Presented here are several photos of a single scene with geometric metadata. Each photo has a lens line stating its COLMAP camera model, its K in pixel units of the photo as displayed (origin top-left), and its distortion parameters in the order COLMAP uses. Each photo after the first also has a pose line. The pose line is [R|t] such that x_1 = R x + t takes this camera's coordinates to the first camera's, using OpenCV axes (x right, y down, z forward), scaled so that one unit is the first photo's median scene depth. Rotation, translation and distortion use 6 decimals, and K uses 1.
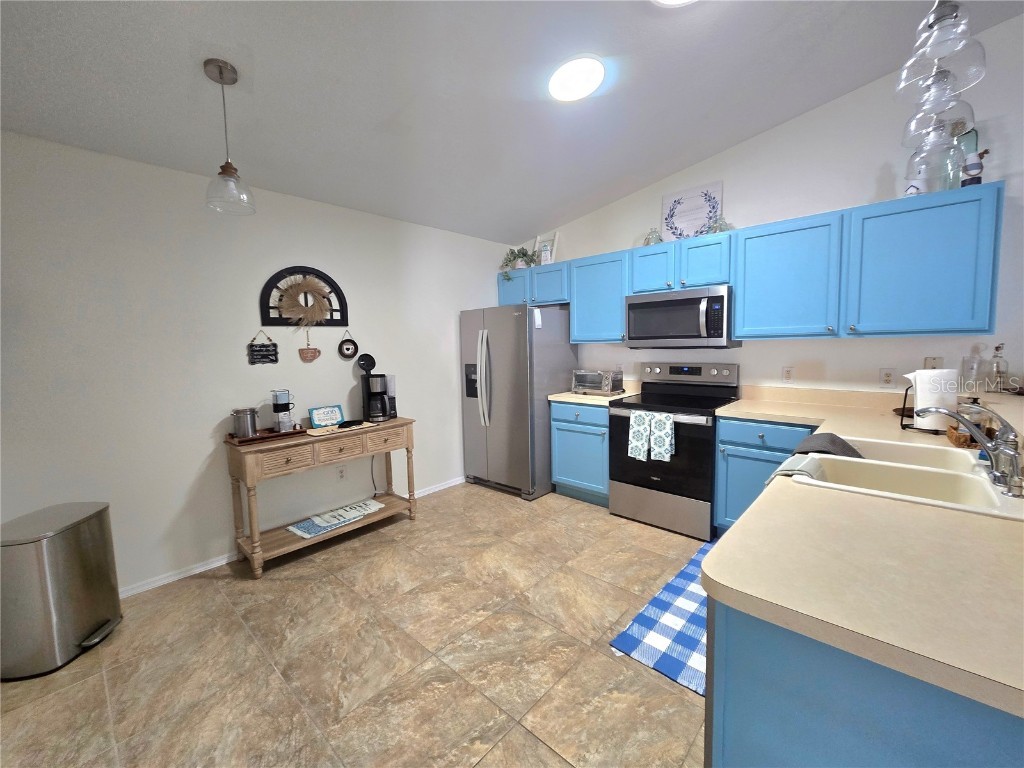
lens RADIAL K [[418.3, 0, 511.3], [0, 418.3, 378.7], [0, 0, 1]] dist [0.003162, 0.000459]
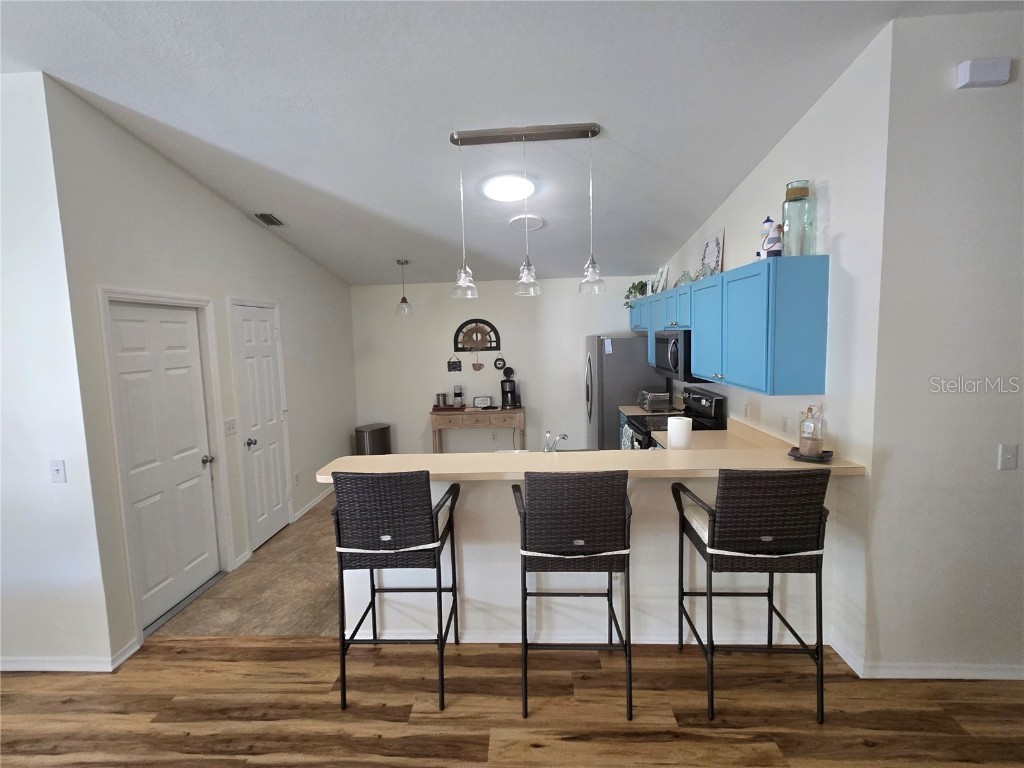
lens RADIAL K [[480.9, 0, 507.5], [0, 480.9, 377.9], [0, 0, 1]] dist [-0.001123, -0.000286]
pose [[0.648226, 0.077024, -0.757542, 1.180152], [-0.052241, 0.997025, 0.056672, -0.134923], [0.759654, 0.002838, 0.650322, -0.250261]]
